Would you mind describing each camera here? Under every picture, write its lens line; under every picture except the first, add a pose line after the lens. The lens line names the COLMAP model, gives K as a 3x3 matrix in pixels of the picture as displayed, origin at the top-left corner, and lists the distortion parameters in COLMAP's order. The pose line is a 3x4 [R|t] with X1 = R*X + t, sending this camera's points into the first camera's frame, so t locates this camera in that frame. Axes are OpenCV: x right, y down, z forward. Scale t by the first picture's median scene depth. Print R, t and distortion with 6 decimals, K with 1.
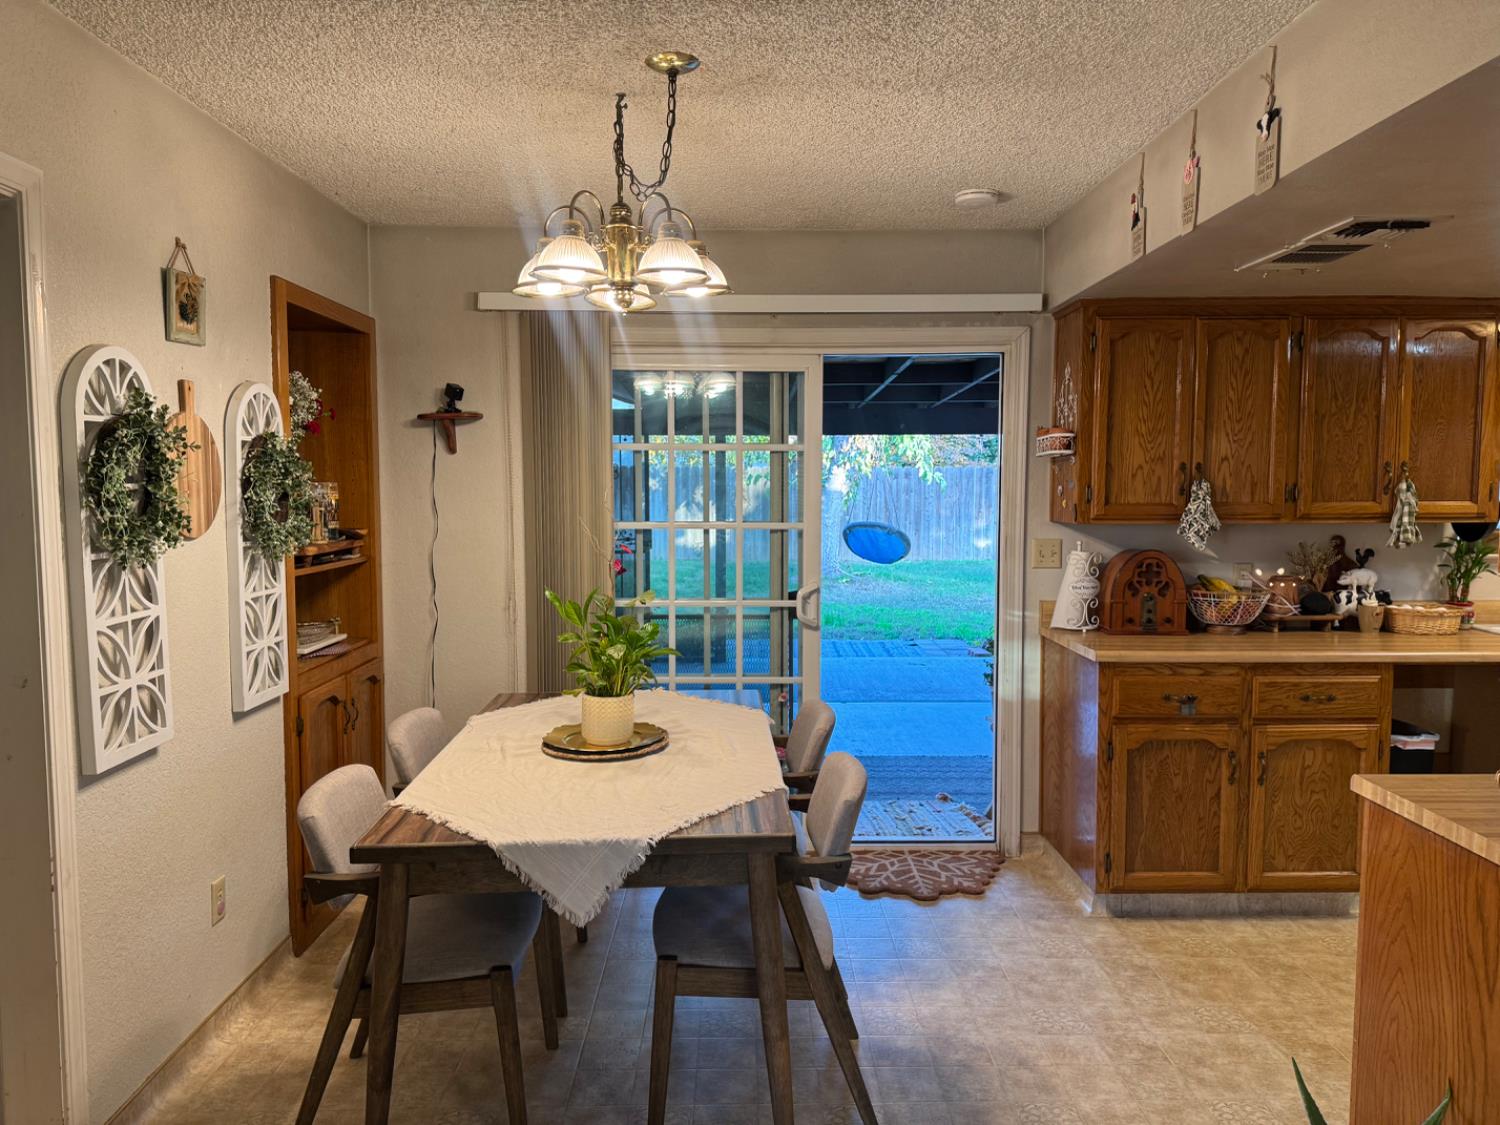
lens RADIAL K [[1048.5, 0, 750.2], [0, 1048.5, 567.0], [0, 0, 1]] dist [0.064516, -0.088234]
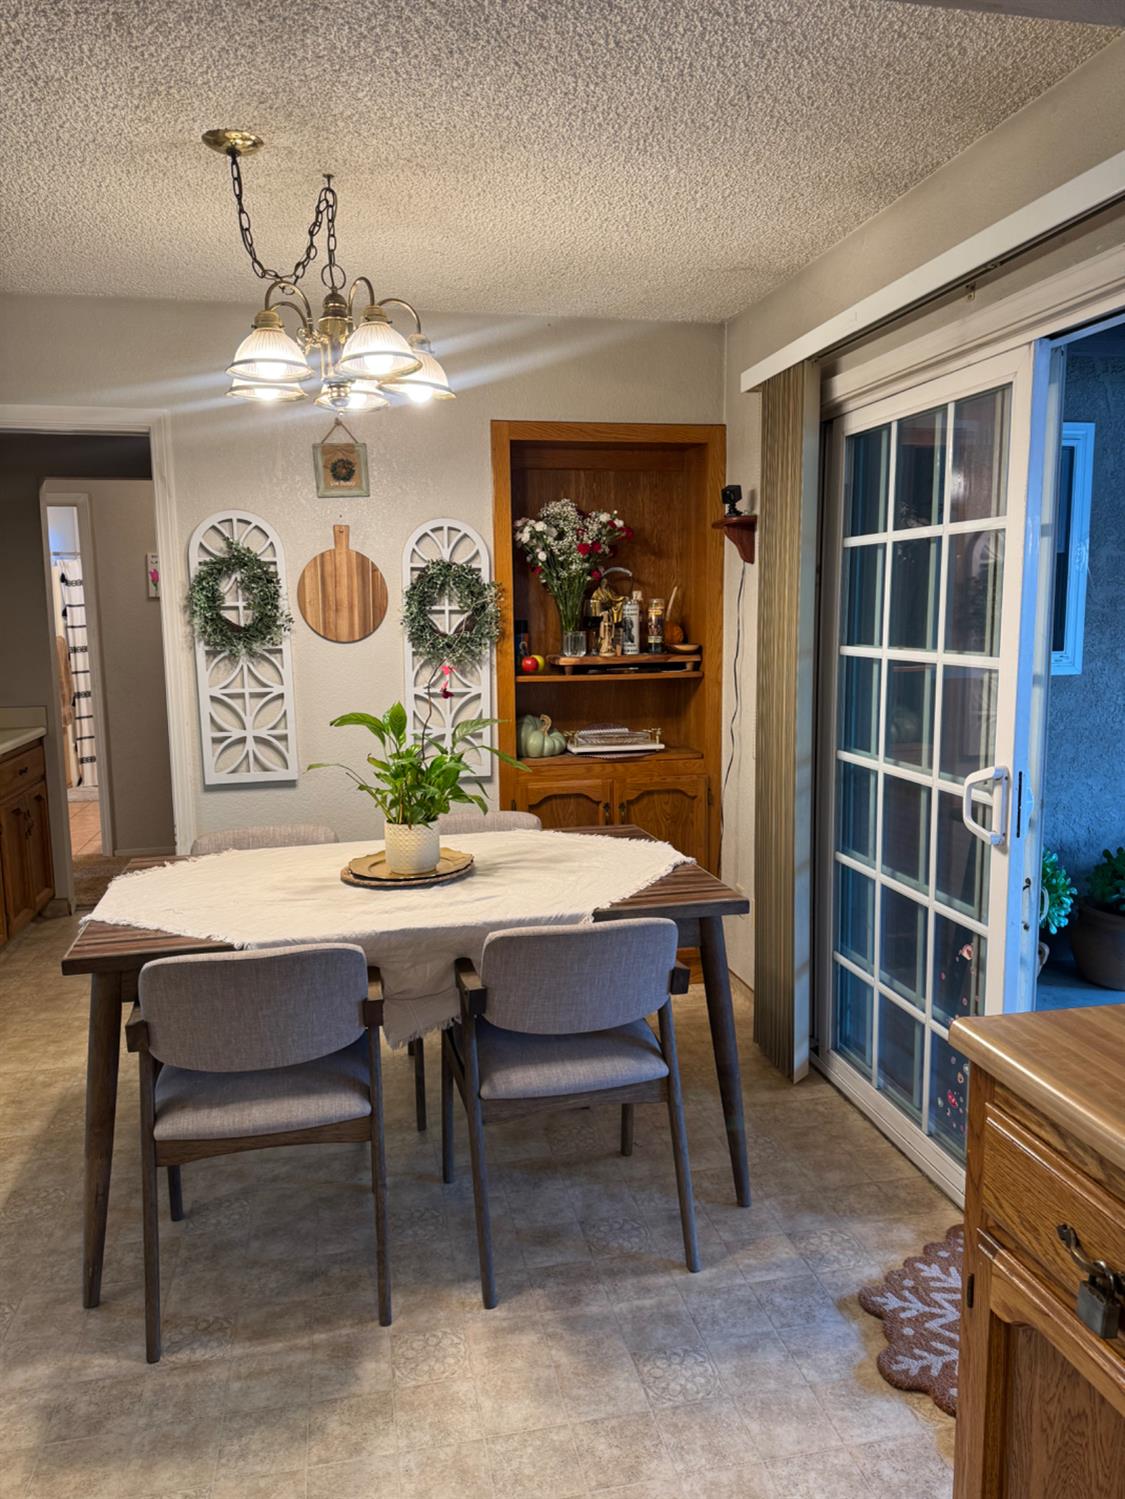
lens RADIAL K [[1034.6, 0, 562.5], [0, 1034.6, 749.5], [0, 0, 1]] dist [0.054774, -0.084580]
pose [[0.193718, 0.134787, -0.971754, 0.825468], [-0.068362, 0.989964, 0.123685, -0.071801], [0.978673, 0.042471, 0.200988, 0.982188]]
